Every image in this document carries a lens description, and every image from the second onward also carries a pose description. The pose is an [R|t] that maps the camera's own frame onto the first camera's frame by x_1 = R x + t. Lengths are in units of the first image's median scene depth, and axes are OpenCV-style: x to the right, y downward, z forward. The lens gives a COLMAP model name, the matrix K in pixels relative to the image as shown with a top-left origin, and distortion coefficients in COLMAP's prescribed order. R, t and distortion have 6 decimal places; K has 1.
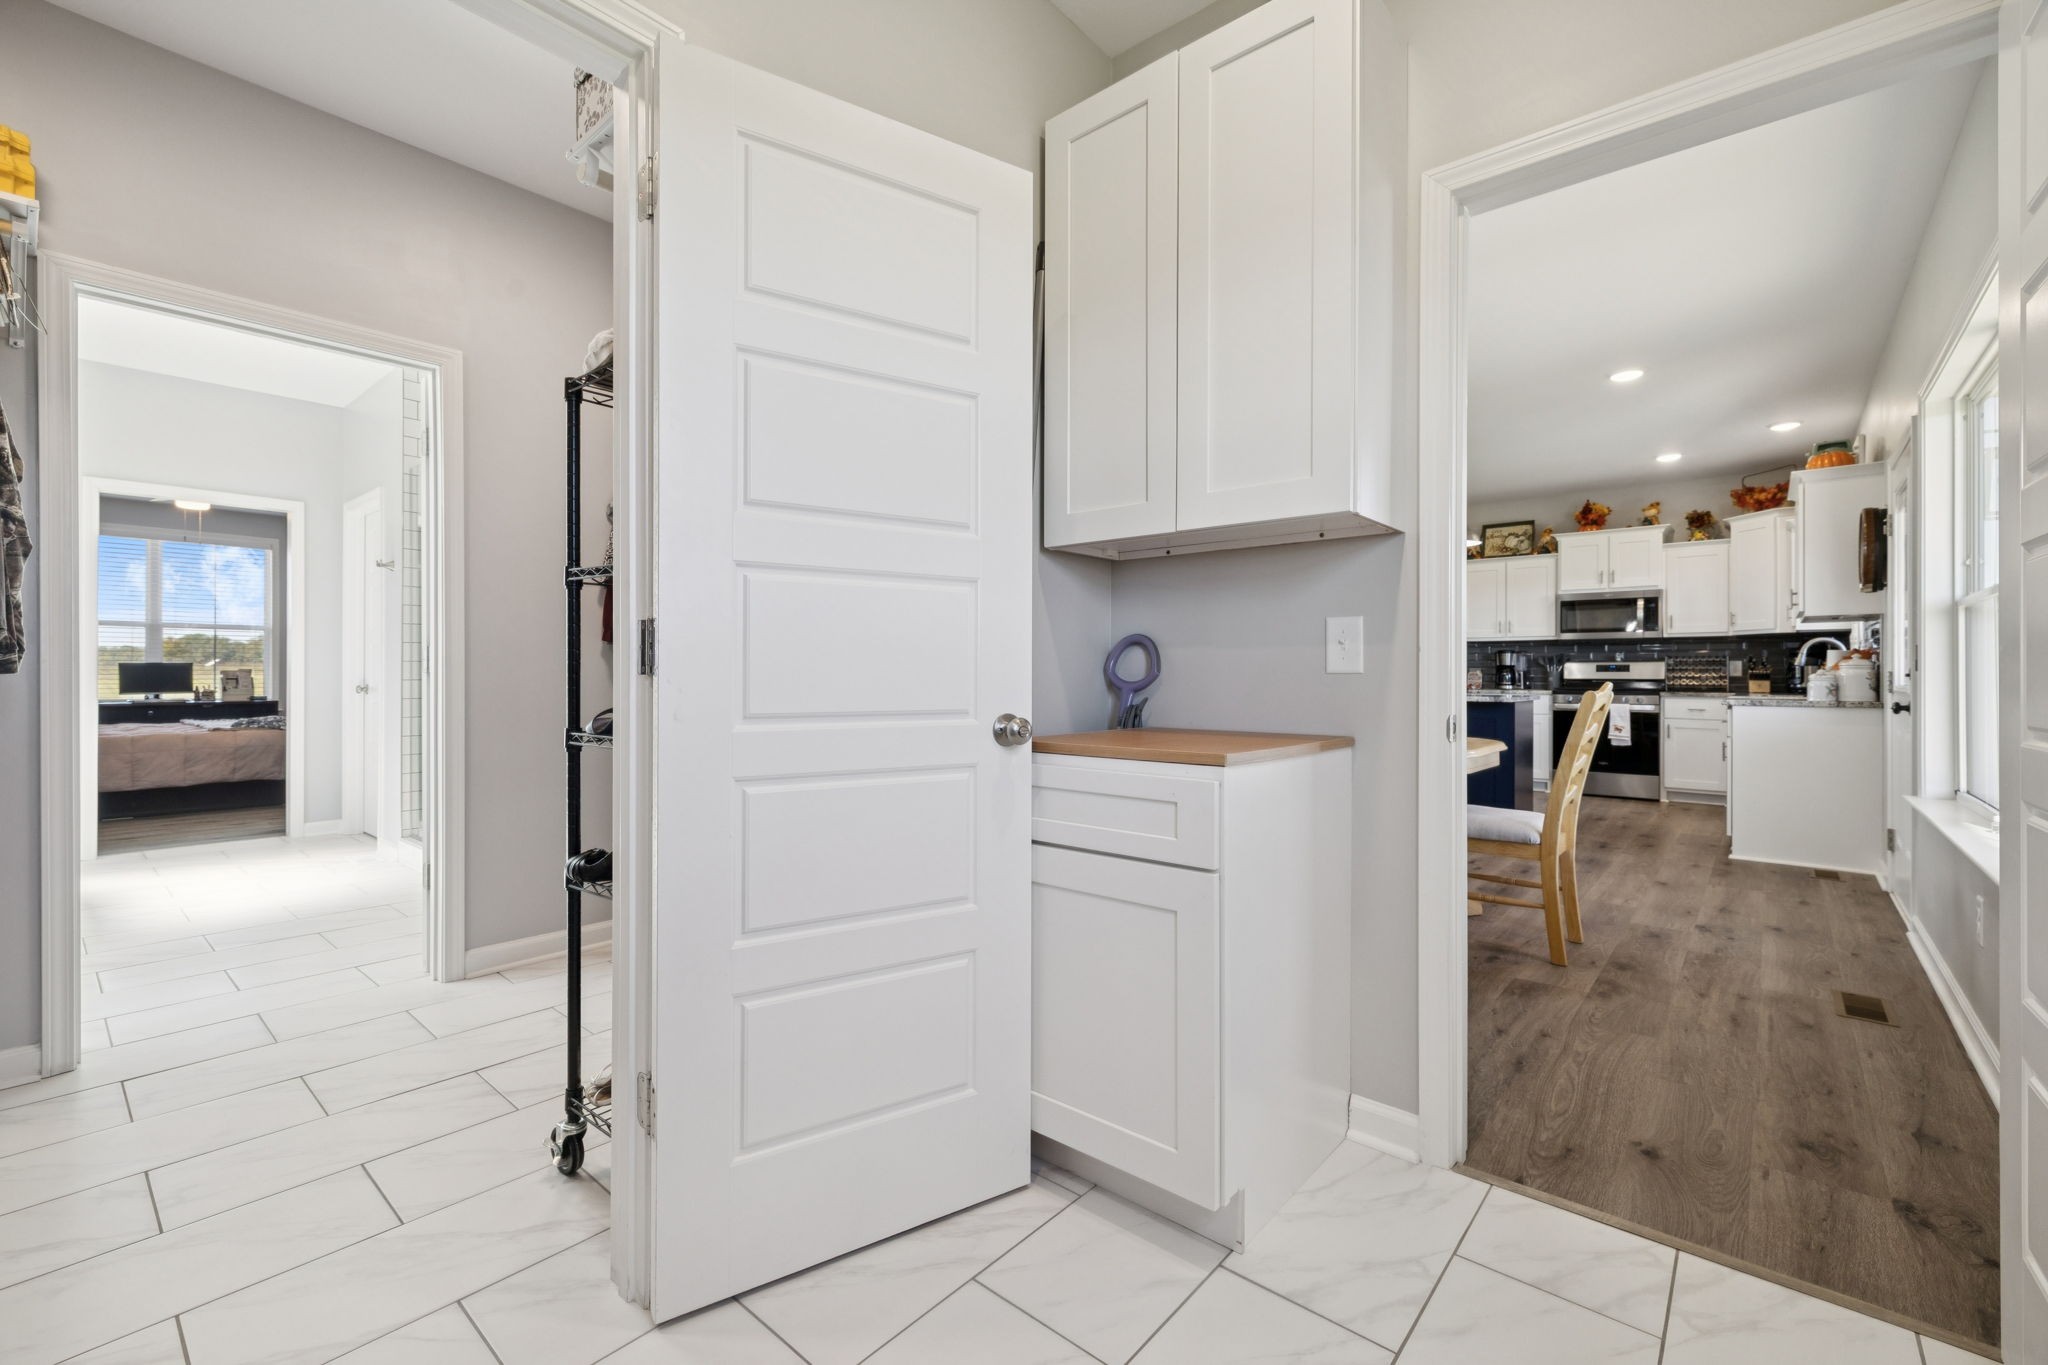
lens RADIAL K [[861.8, 0, 1025.8], [0, 861.8, 672.8], [0, 0, 1]] dist [0.001485, 0.000109]
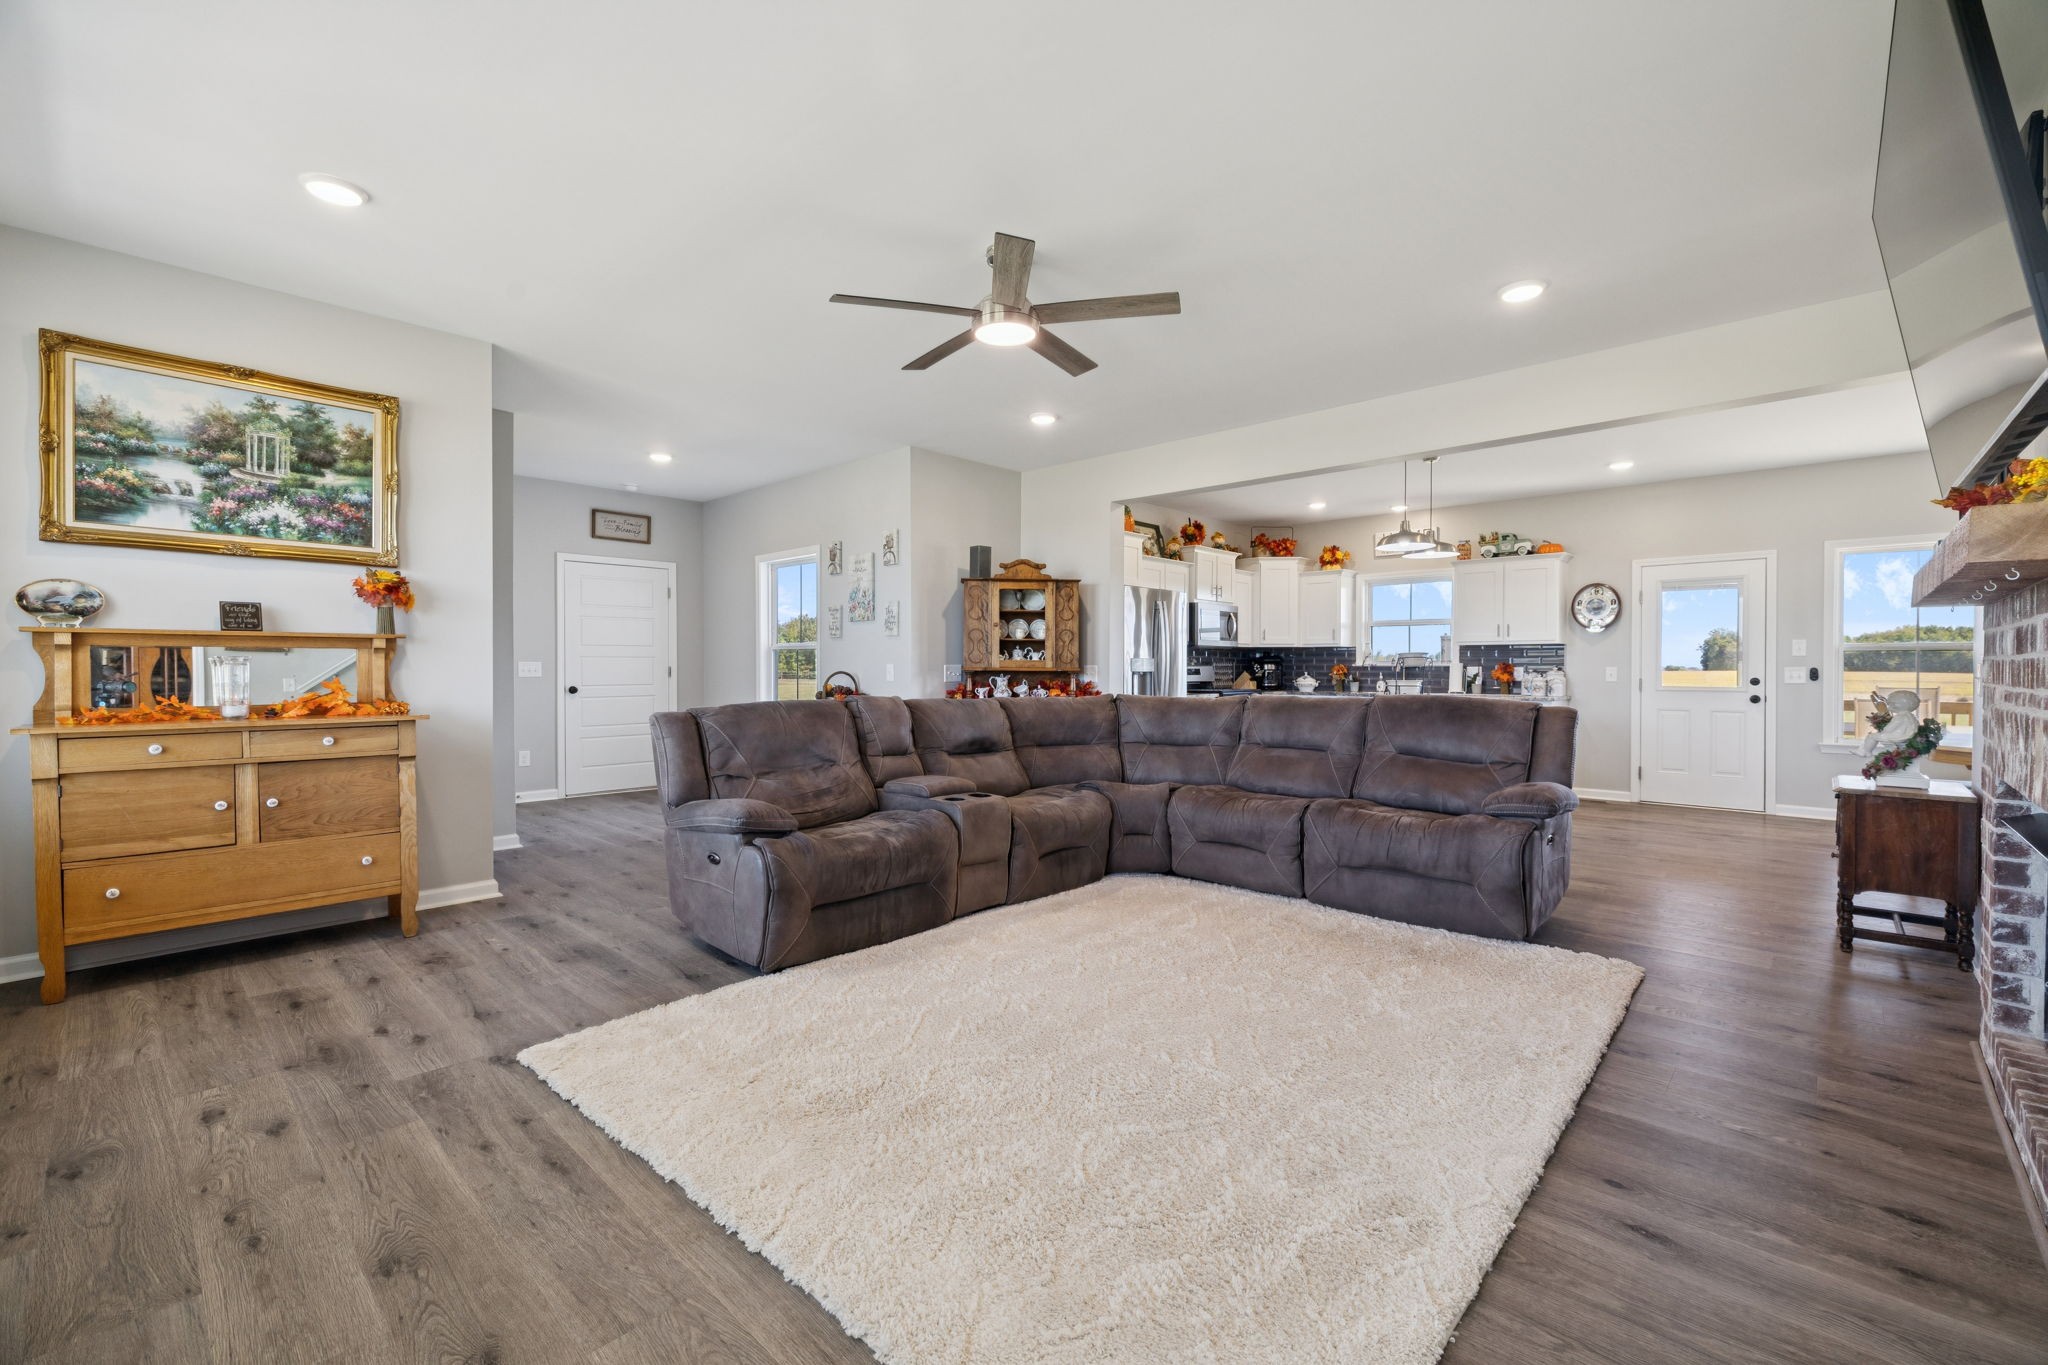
lens RADIAL K [[861.8, 0, 1021.6], [0, 861.8, 672.6], [0, 0, 1]] dist [0.001485, 0.000109]
pose [[0.045307, -0.009375, 0.998929, -0.481618], [-0.004132, 0.999946, 0.009571, -0.015013], [-0.998965, -0.004561, 0.045266, 1.256947]]
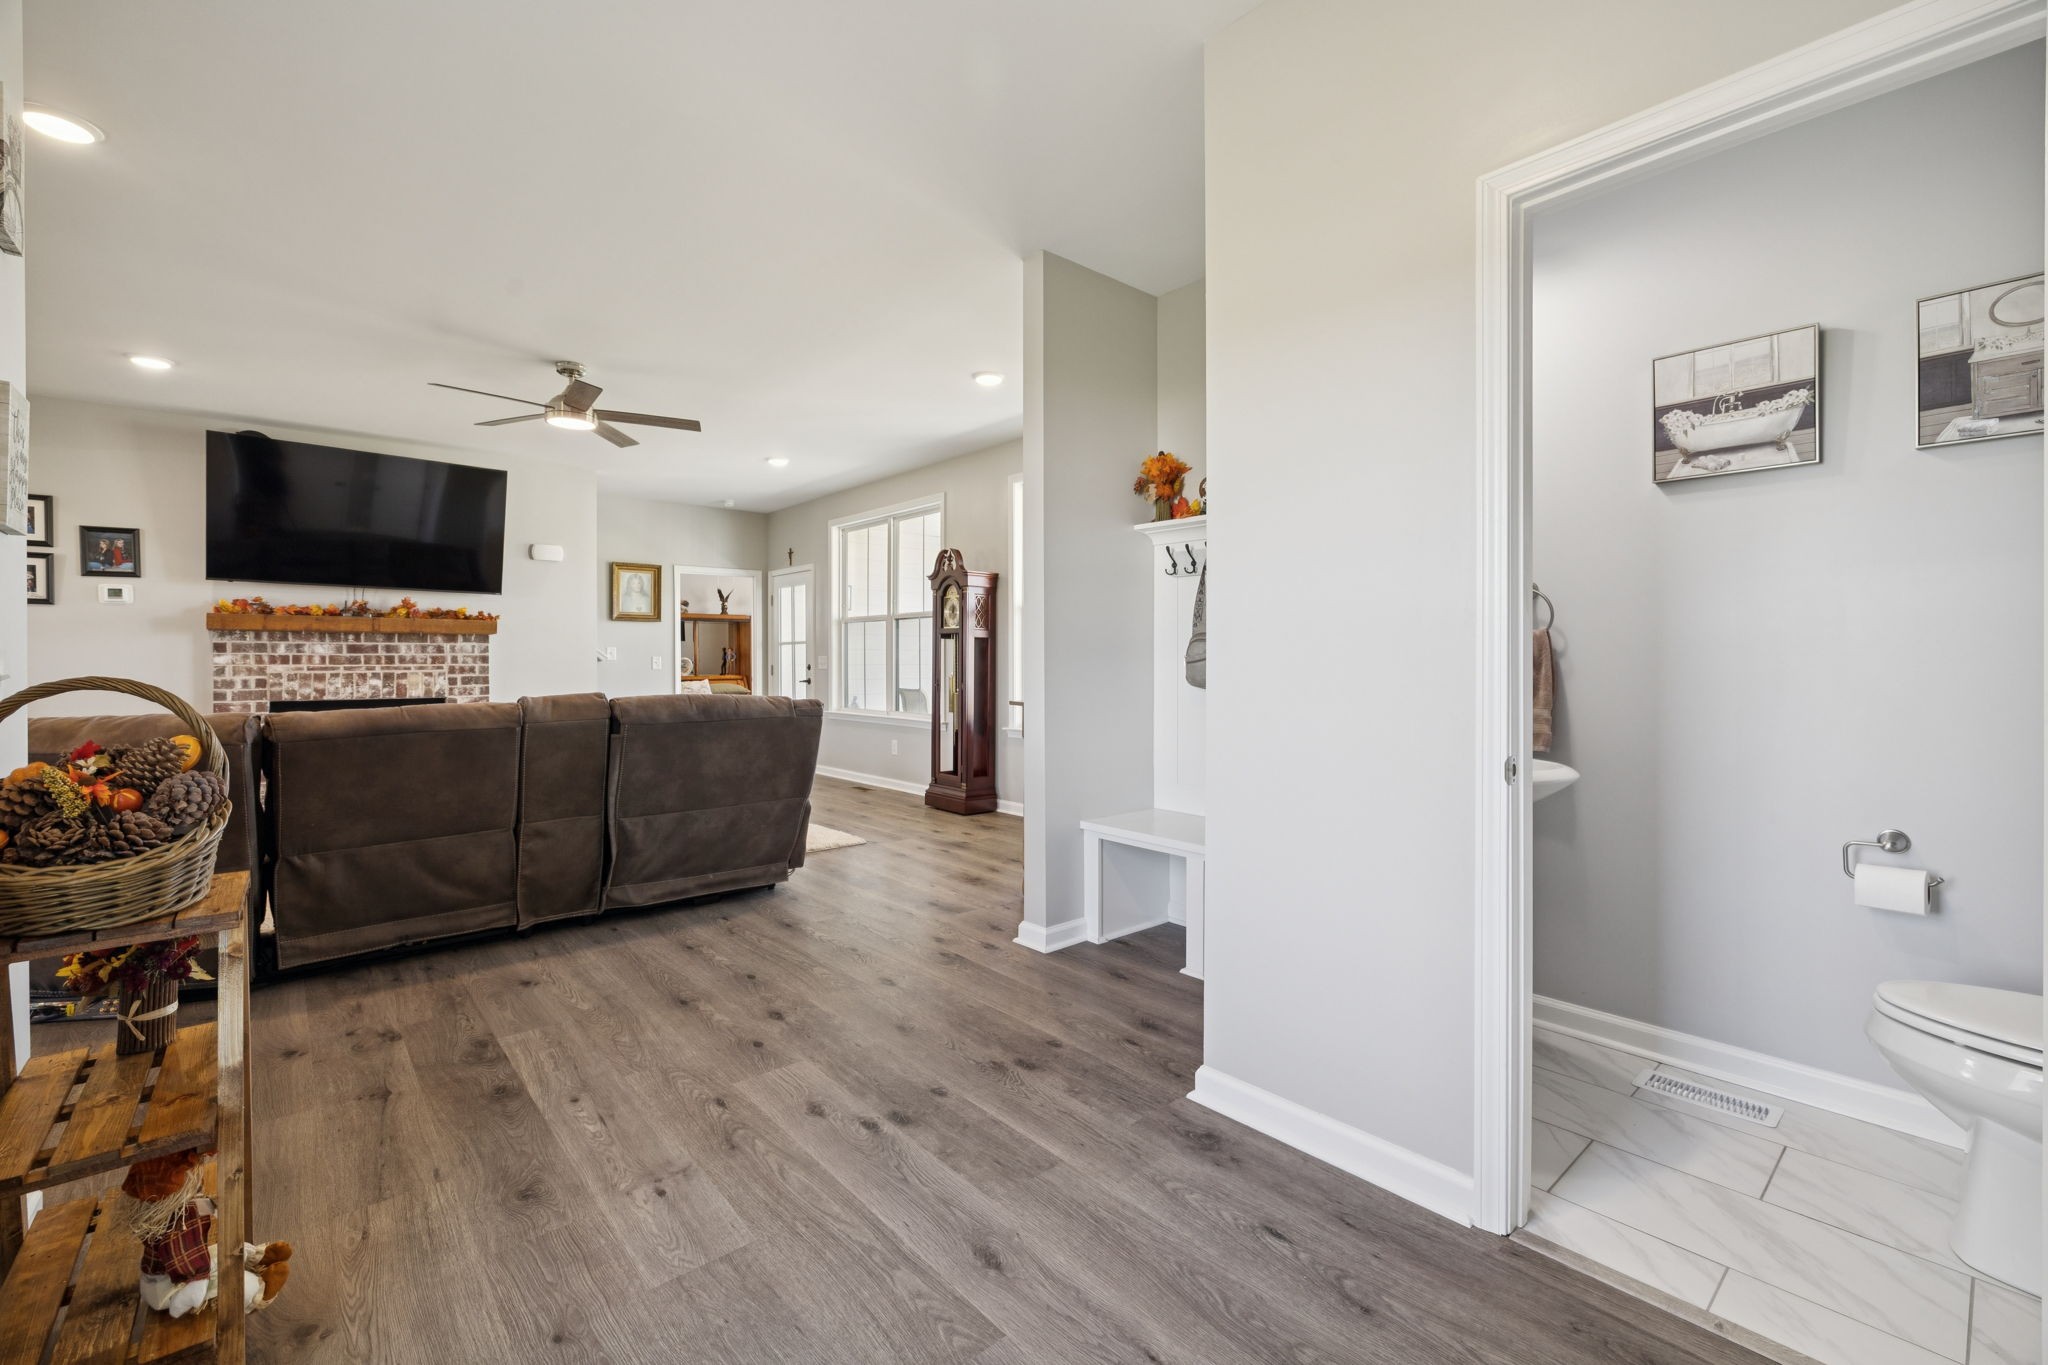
lens RADIAL K [[844.0, 0, 1018.7], [0, 844.0, 655.9], [0, 0, 1]] dist [0.000390, -0.000214]
pose [[-0.143102, -0.006782, -0.989685, 0.551316], [0.002059, 0.999972, -0.007150, -0.010067], [0.989706, -0.003061, -0.143084, 1.709129]]
